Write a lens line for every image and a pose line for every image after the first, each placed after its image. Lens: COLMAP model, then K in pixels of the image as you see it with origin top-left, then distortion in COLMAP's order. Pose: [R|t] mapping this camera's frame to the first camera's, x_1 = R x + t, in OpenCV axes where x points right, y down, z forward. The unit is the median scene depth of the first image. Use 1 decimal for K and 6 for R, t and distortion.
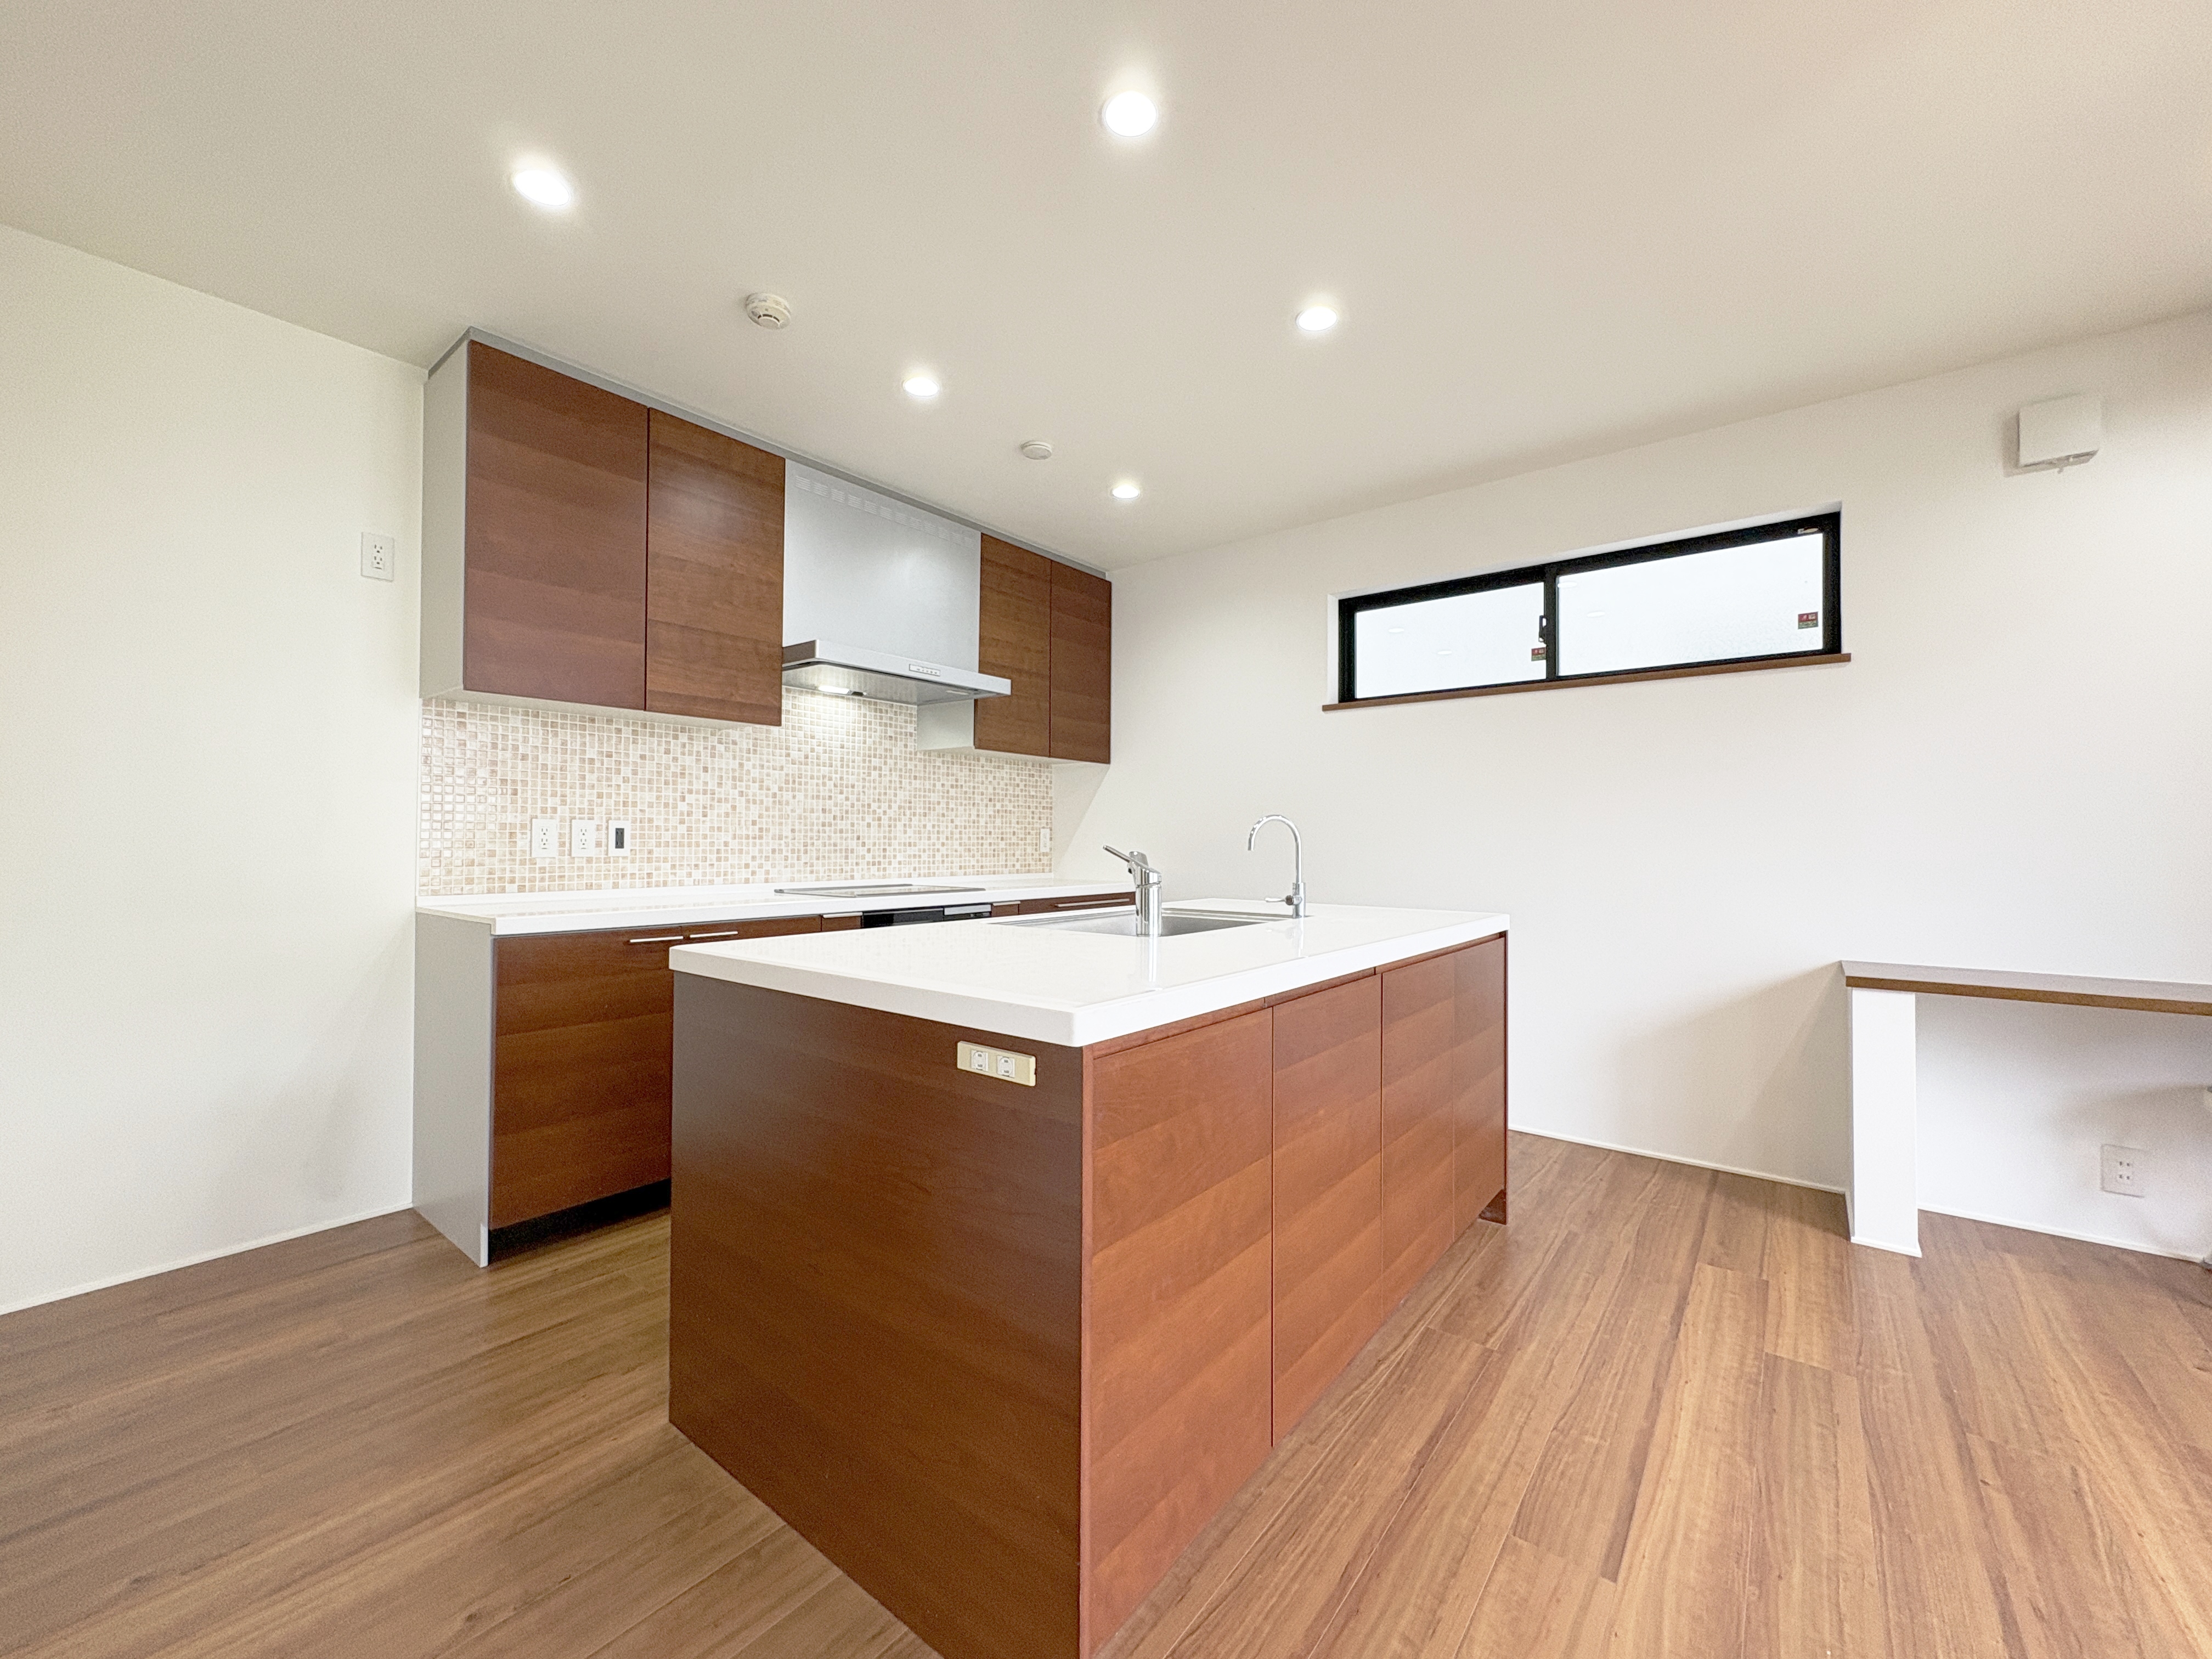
lens RADIAL K [[881.8, 0, 1106.5], [0, 881.8, 829.3], [0, 0, 1]] dist [0.000400, 0.000084]
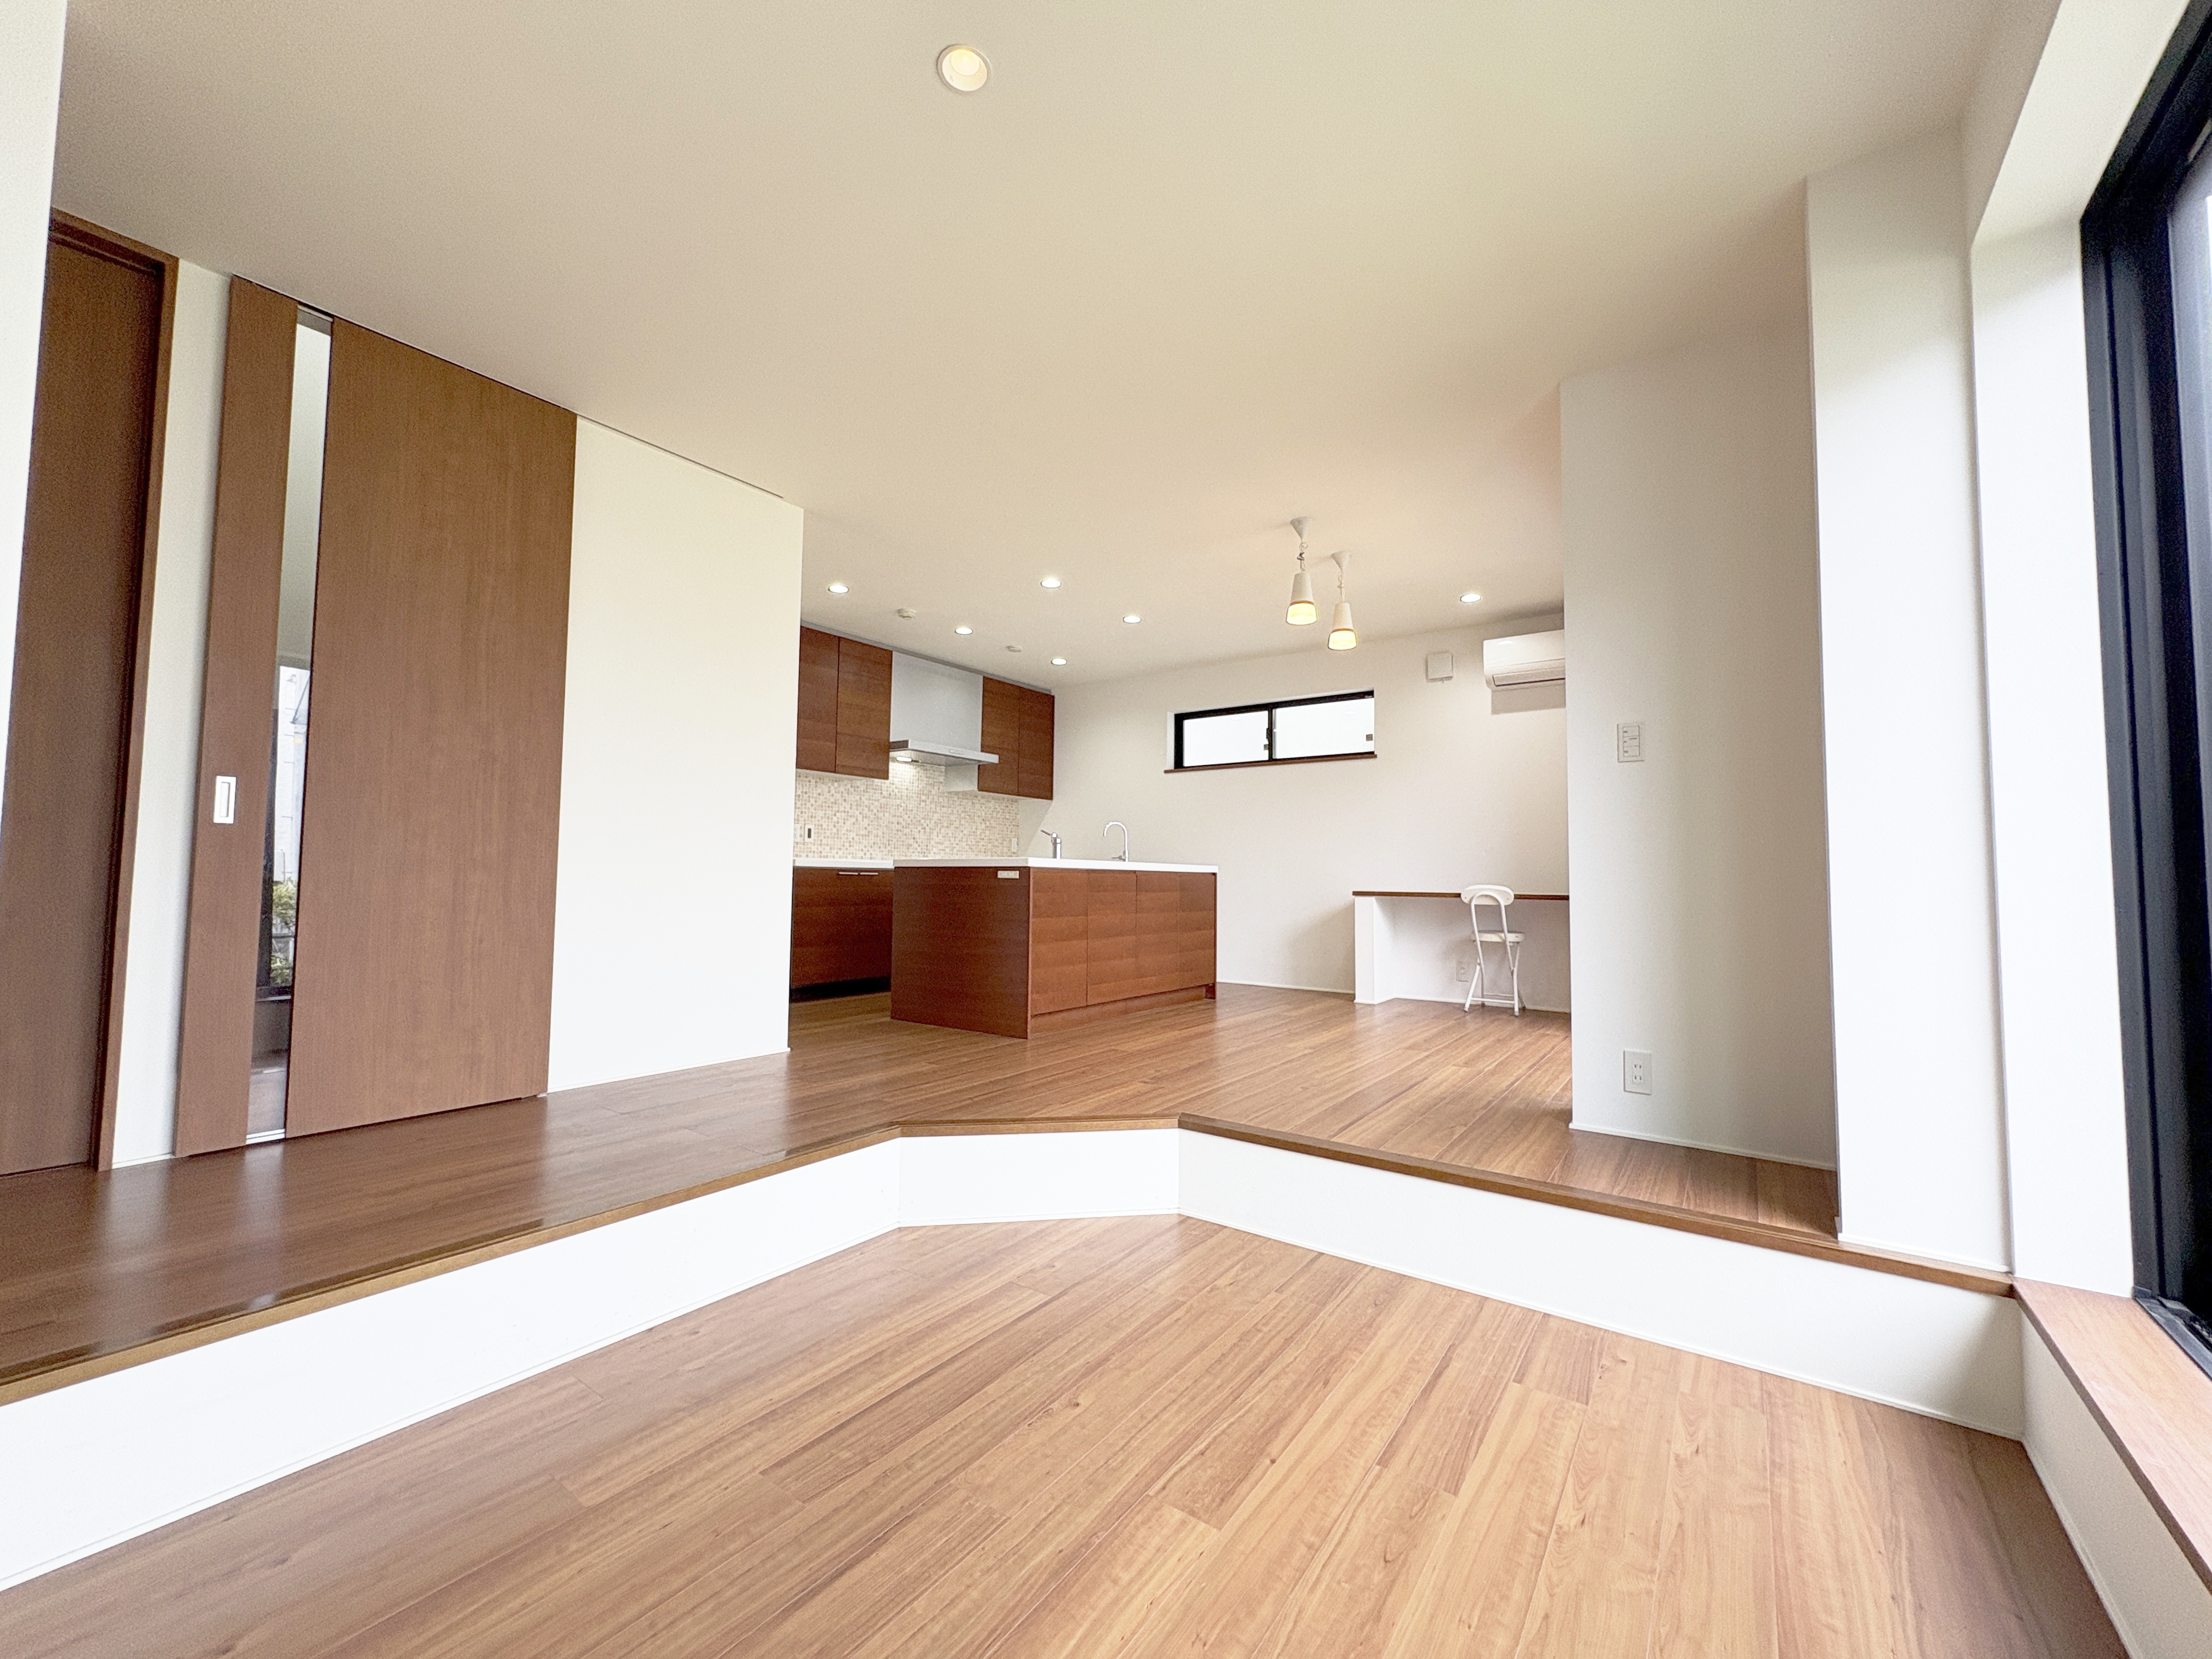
lens RADIAL K [[881.8, 0, 1101.5], [0, 881.8, 832.2], [0, 0, 1]] dist [0.000400, 0.000084]
pose [[0.999191, 0.009355, 0.039110, 0.044068], [-0.007770, 0.999149, -0.040501, 0.076862], [-0.039456, 0.040164, 0.998414, -0.972146]]
